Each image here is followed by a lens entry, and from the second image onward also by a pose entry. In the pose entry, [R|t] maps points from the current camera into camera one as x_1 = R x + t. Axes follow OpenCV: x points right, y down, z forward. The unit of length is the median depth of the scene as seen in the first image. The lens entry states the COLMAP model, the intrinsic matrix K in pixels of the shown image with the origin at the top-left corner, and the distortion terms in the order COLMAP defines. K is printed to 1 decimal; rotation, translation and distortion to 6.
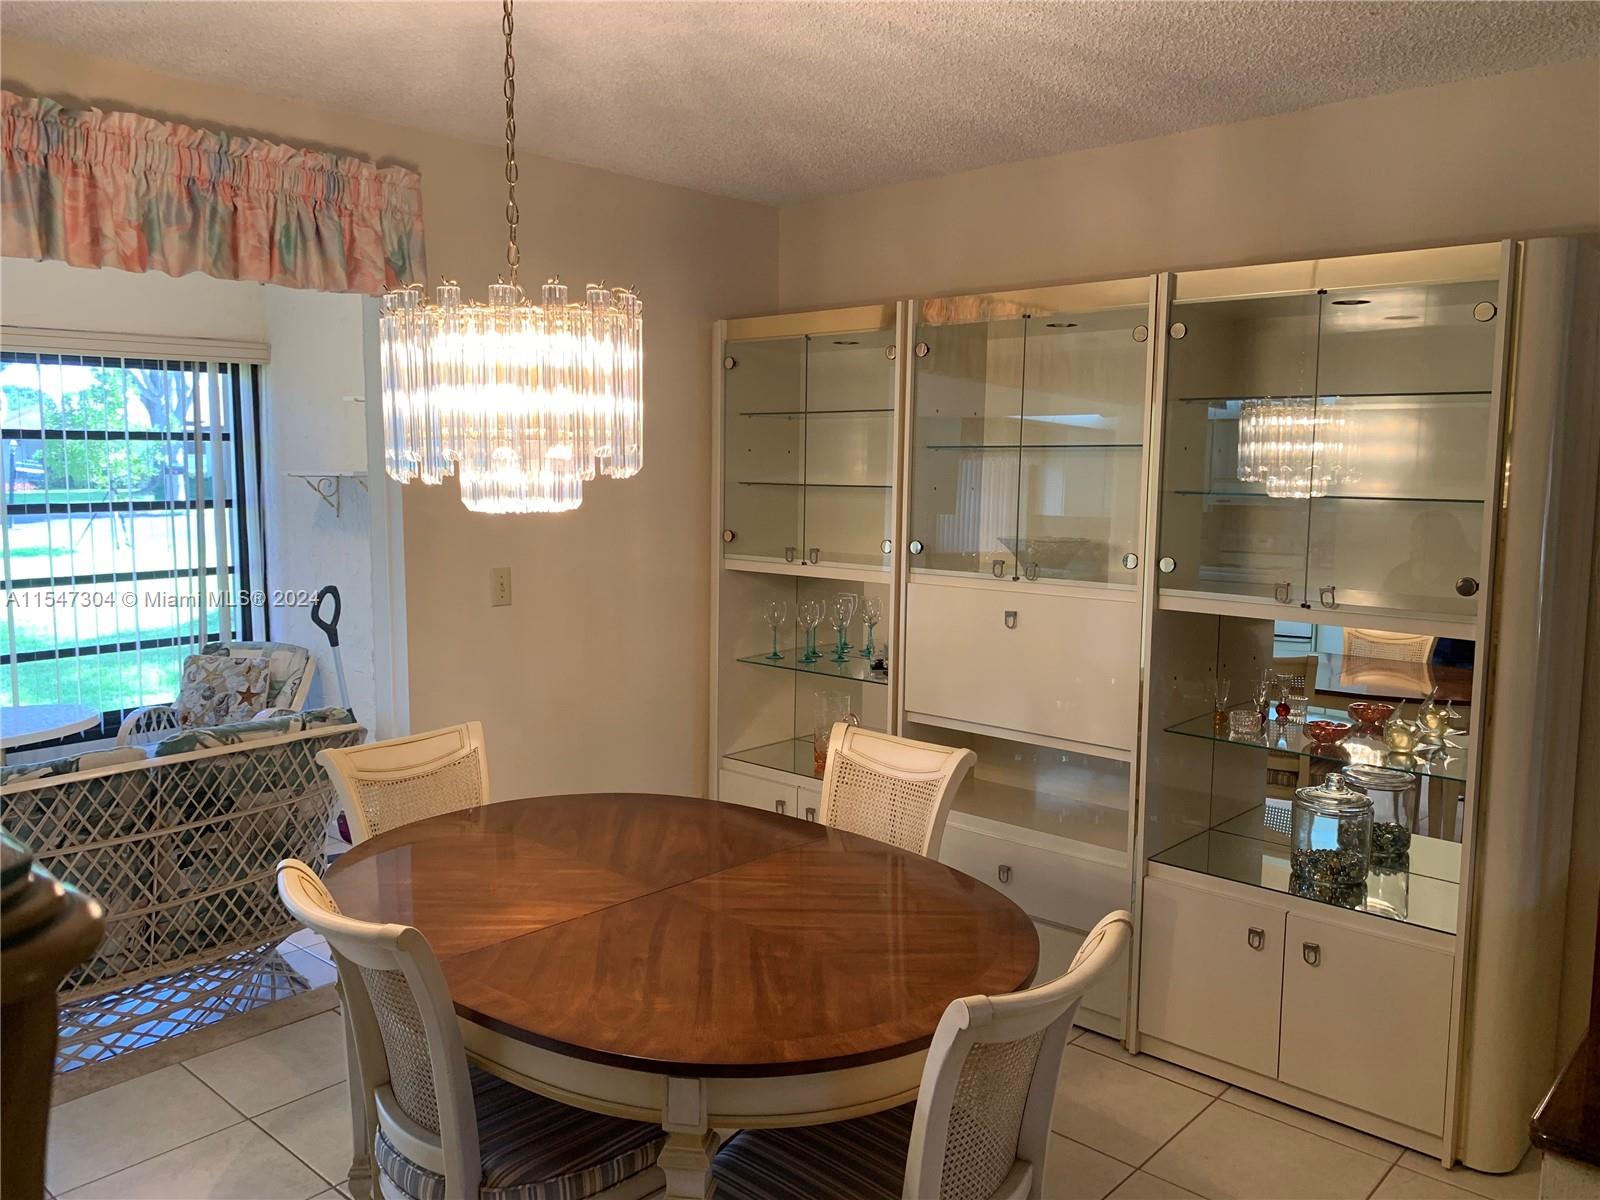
lens RADIAL K [[1227.8, 0, 797.3], [0, 1227.8, 588.0], [0, 0, 1]] dist [0.017602, 0.001497]
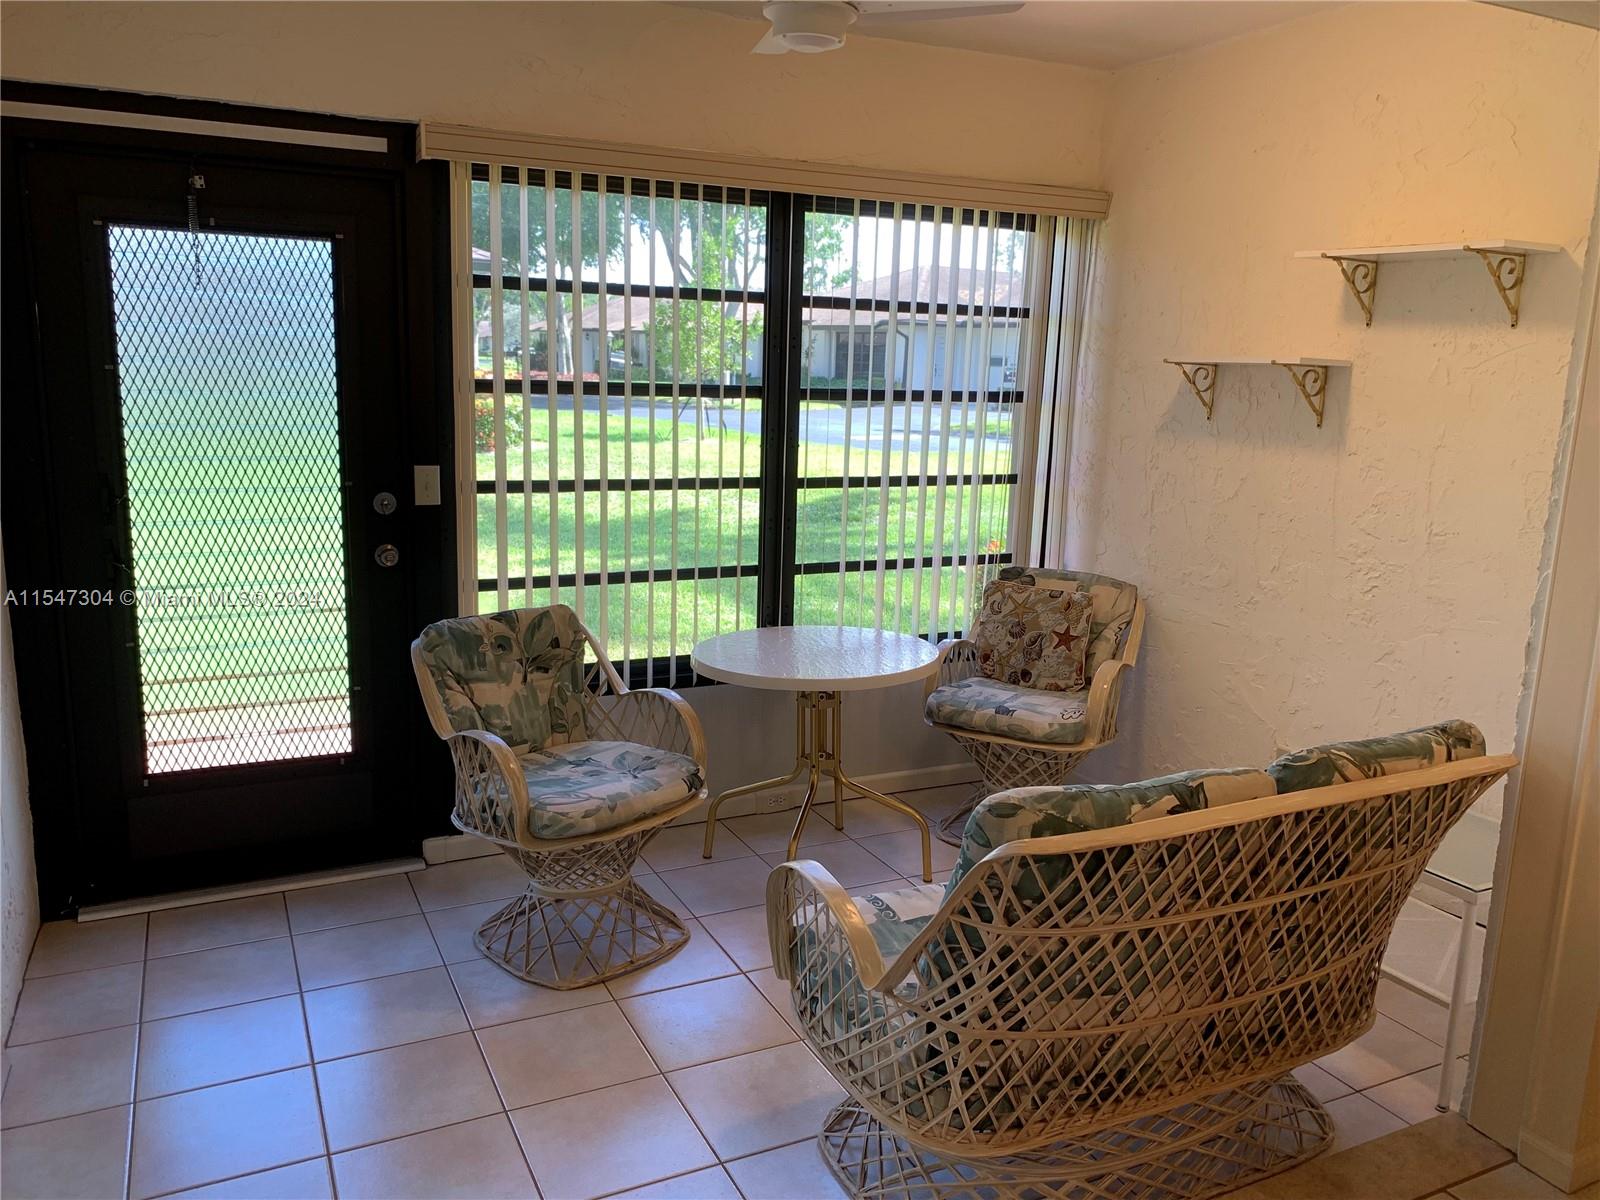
lens RADIAL K [[1227.8, 0, 802.5], [0, 1227.8, 607.4], [0, 0, 1]] dist [0.017602, 0.001497]
pose [[0.925741, 0.104238, -0.363508, -0.314975], [-0.072131, 0.992284, 0.100848, -0.001116], [0.371215, -0.067139, 0.926116, 0.194387]]
